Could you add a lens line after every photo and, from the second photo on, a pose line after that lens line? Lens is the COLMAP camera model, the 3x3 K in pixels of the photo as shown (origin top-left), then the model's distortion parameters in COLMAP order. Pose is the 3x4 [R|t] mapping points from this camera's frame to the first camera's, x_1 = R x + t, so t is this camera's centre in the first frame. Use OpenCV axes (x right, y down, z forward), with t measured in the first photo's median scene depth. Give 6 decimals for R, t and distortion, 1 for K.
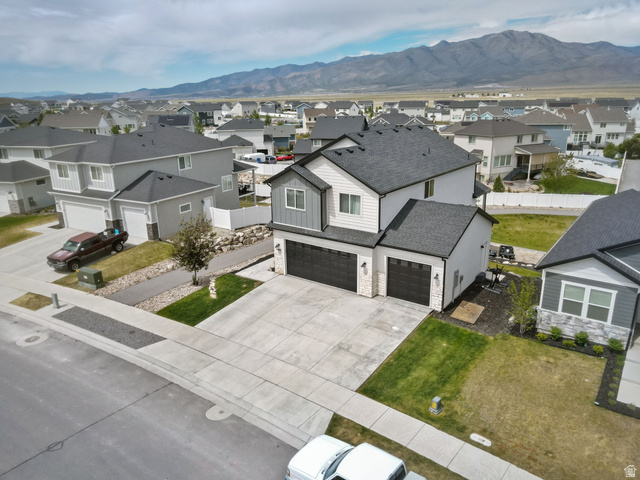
lens RADIAL K [[470.9, 0, 323.3], [0, 470.9, 242.5], [0, 0, 1]] dist [-0.001122, 0.030296]
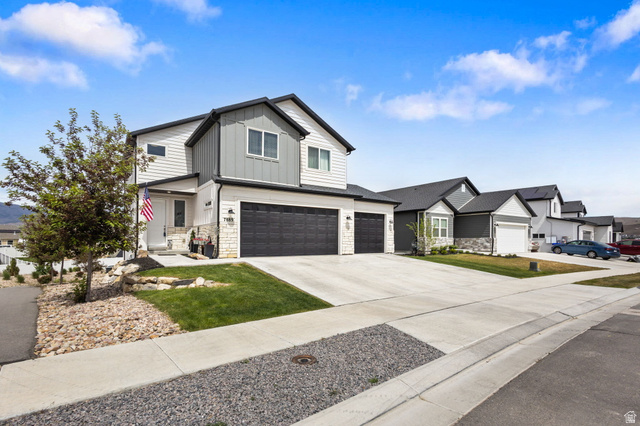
lens RADIAL K [[306.0, 0, 319.0], [0, 306.0, 242.3], [0, 0, 1]] dist [0.005118, 0.000277]
pose [[0.321639, 0.012185, 0.946784, -0.519683], [0.273855, 0.955985, -0.105337, 0.141013], [-0.906395, 0.293162, 0.304145, 0.866391]]
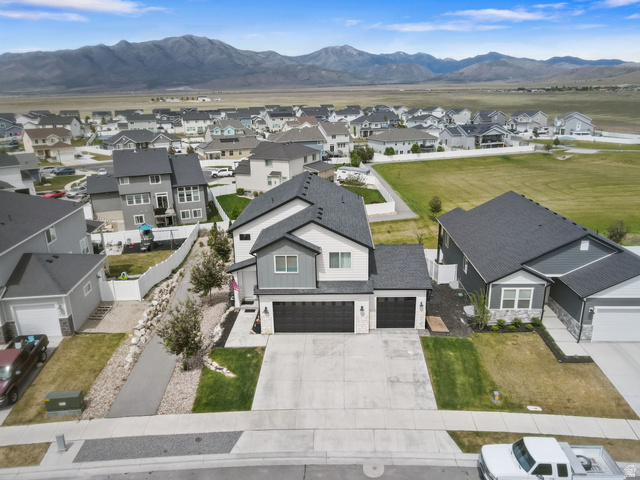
lens RADIAL K [[470.9, 0, 323.3], [0, 470.9, 242.5], [0, 0, 1]] dist [-0.001122, 0.030296]
pose [[0.823115, -0.173639, 0.540676, -0.602484], [0.176061, 0.983221, 0.047732, -0.188407], [-0.539892, 0.055903, 0.839876, 0.040066]]
